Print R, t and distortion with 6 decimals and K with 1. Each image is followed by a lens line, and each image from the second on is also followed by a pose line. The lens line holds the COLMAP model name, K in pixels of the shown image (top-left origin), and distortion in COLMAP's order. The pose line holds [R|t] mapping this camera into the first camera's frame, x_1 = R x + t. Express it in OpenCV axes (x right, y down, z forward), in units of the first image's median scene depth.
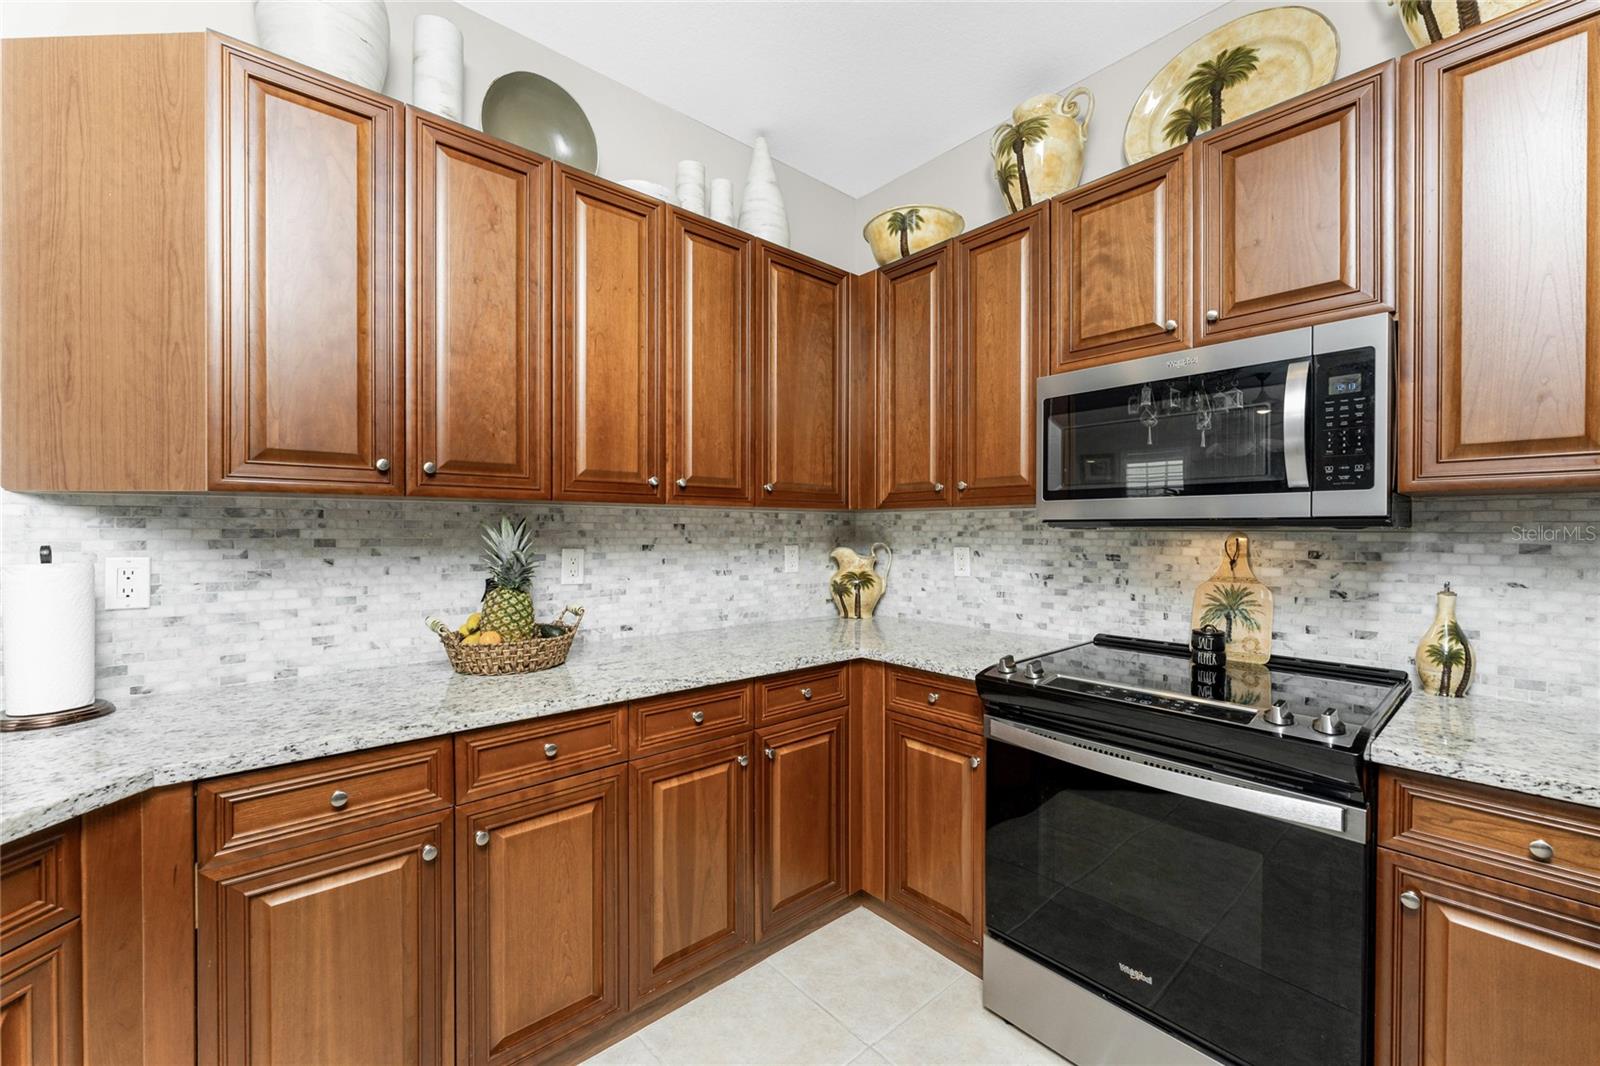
lens RADIAL K [[636.4, 0, 800.7], [0, 636.4, 537.1], [0, 0, 1]] dist [-0.001994, -0.000408]
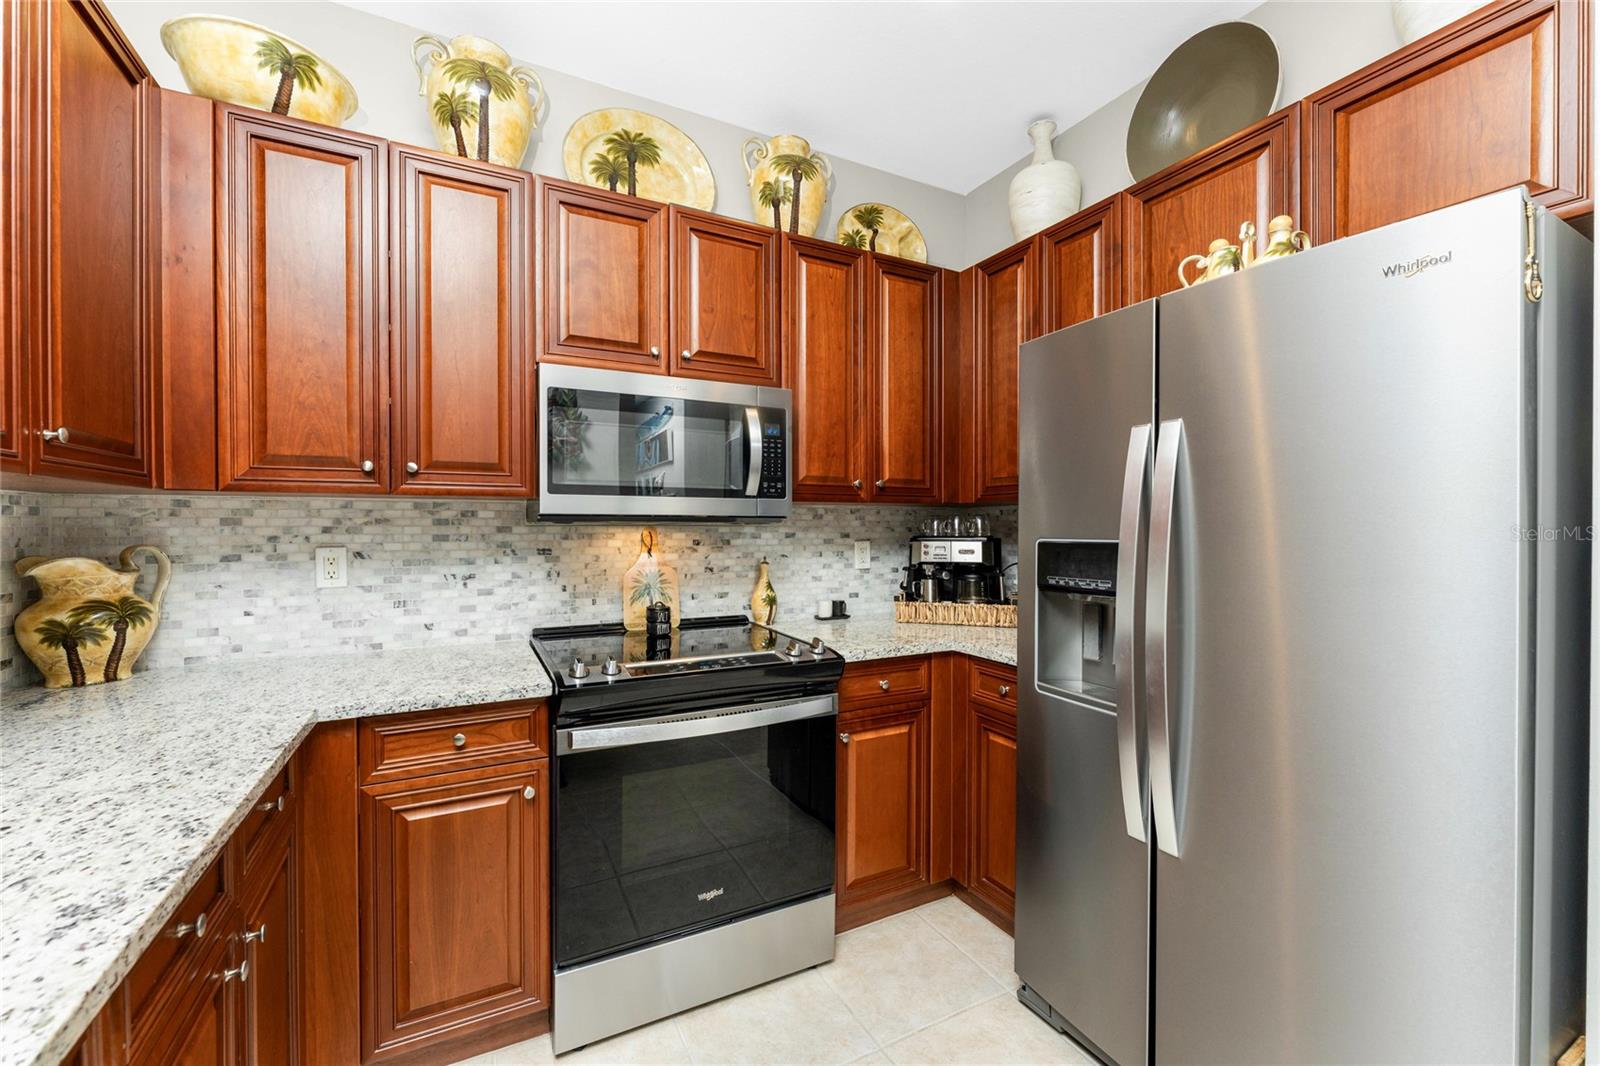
lens RADIAL K [[631.7, 0, 796.9], [0, 631.7, 529.2], [0, 0, 1]] dist [-0.000994, -0.000177]
pose [[0.258052, -0.008666, 0.966092, -0.400340], [0.010082, 0.999929, 0.006276, -0.006242], [-0.966078, 0.008121, 0.258121, 0.365590]]
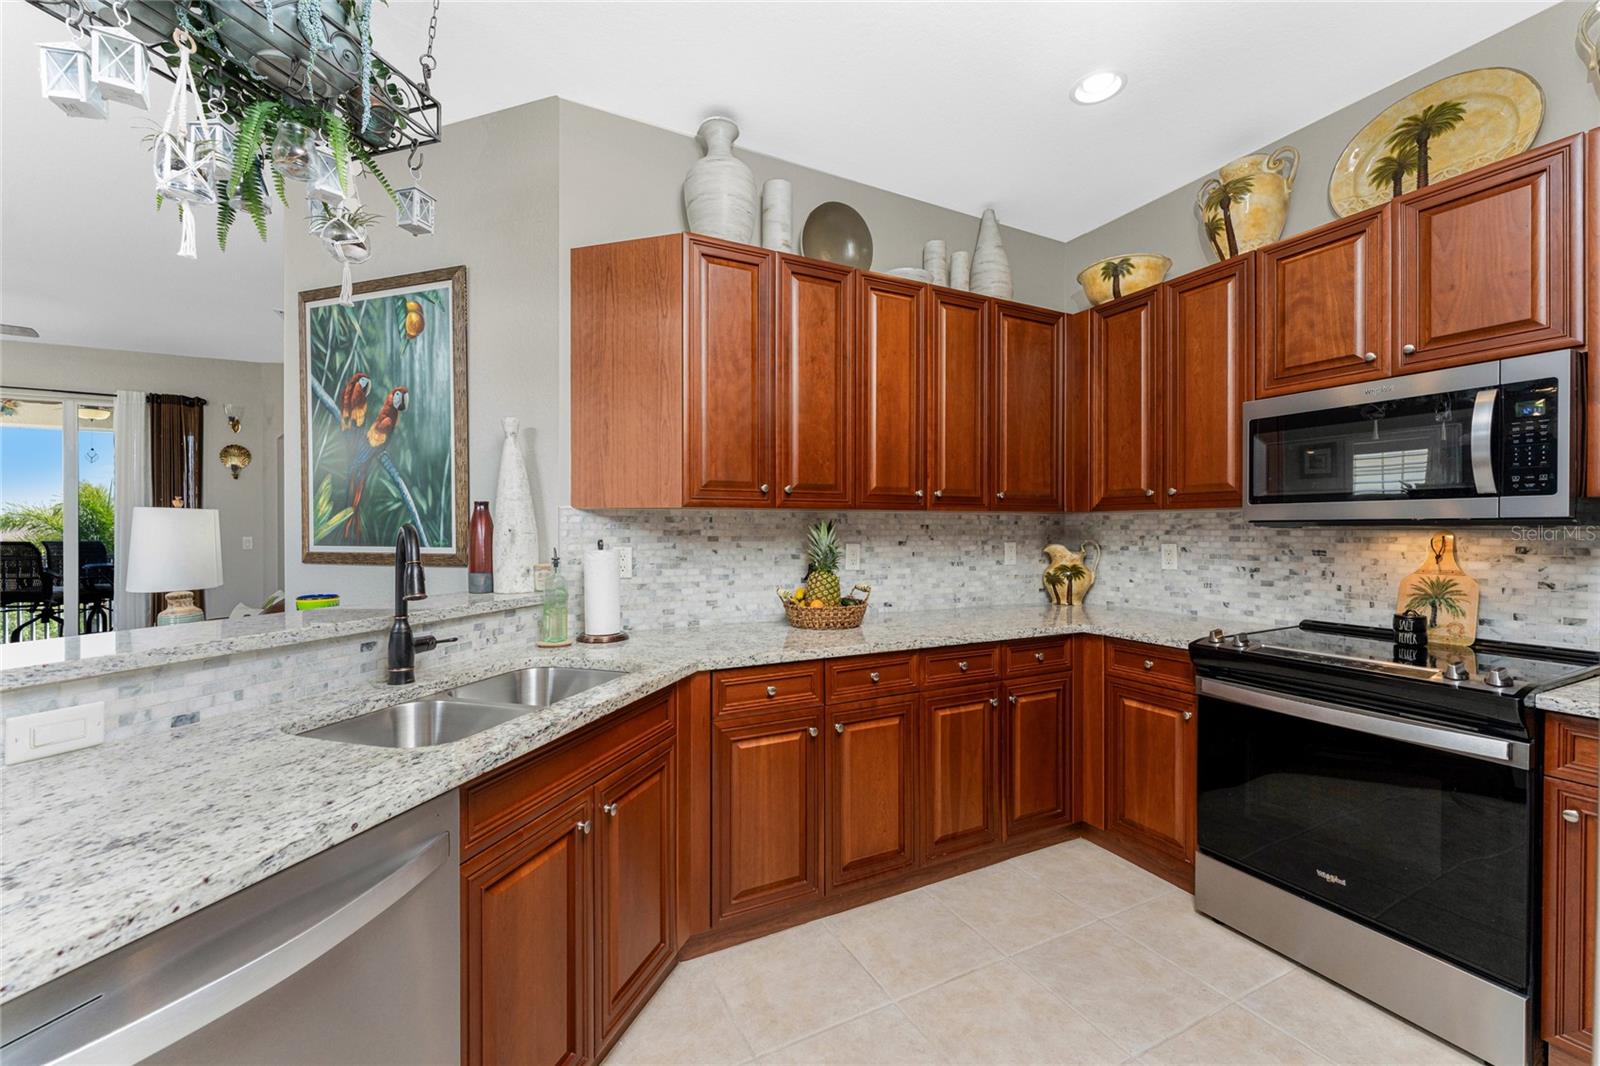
lens RADIAL K [[638.7, 0, 811.0], [0, 638.7, 535.5], [0, 0, 1]] dist [-0.001245, 0.000006]
pose [[0.971132, -0.000375, -0.238542, -0.124365], [0.000100, 0.999999, -0.001165, 0.002454], [0.238542, 0.001107, 0.971132, -0.339380]]
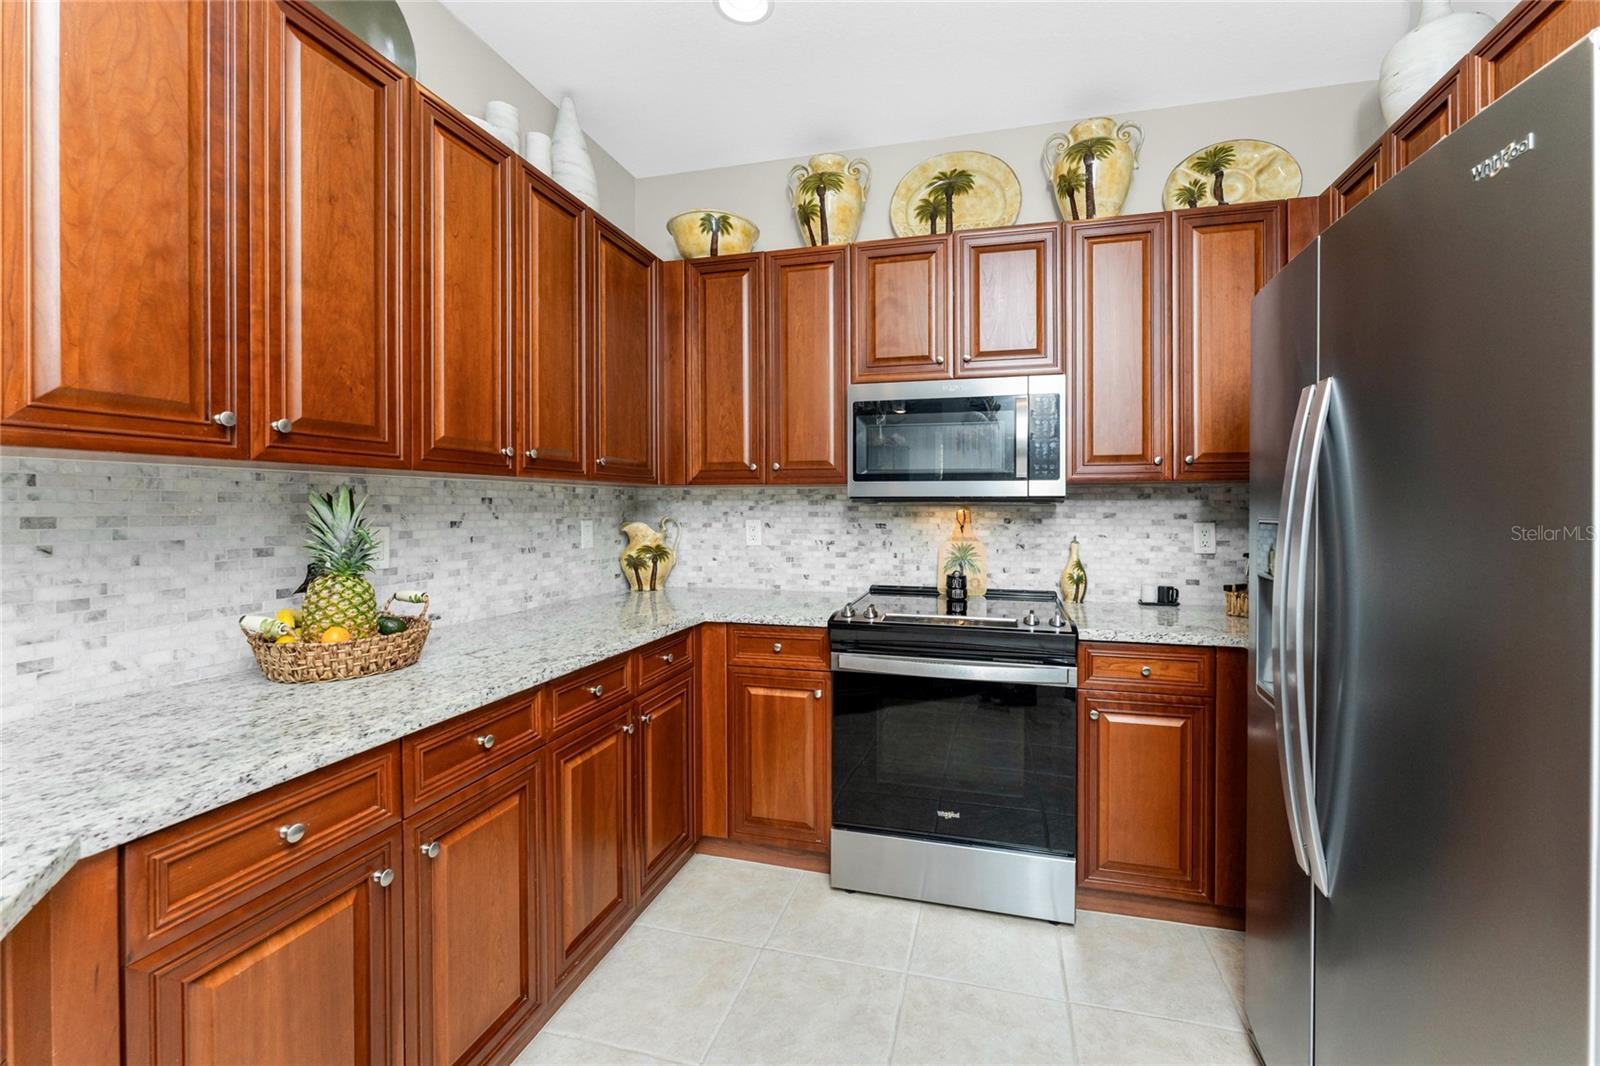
lens RADIAL K [[642.7, 0, 837.5], [0, 642.7, 512.0], [0, 0, 1]] dist [-0.000934, -0.000178]
pose [[0.827225, -0.006029, 0.561838, -0.337979], [0.006573, 0.999978, 0.001054, 0.002086], [-0.561832, 0.002821, 0.827246, -0.041072]]
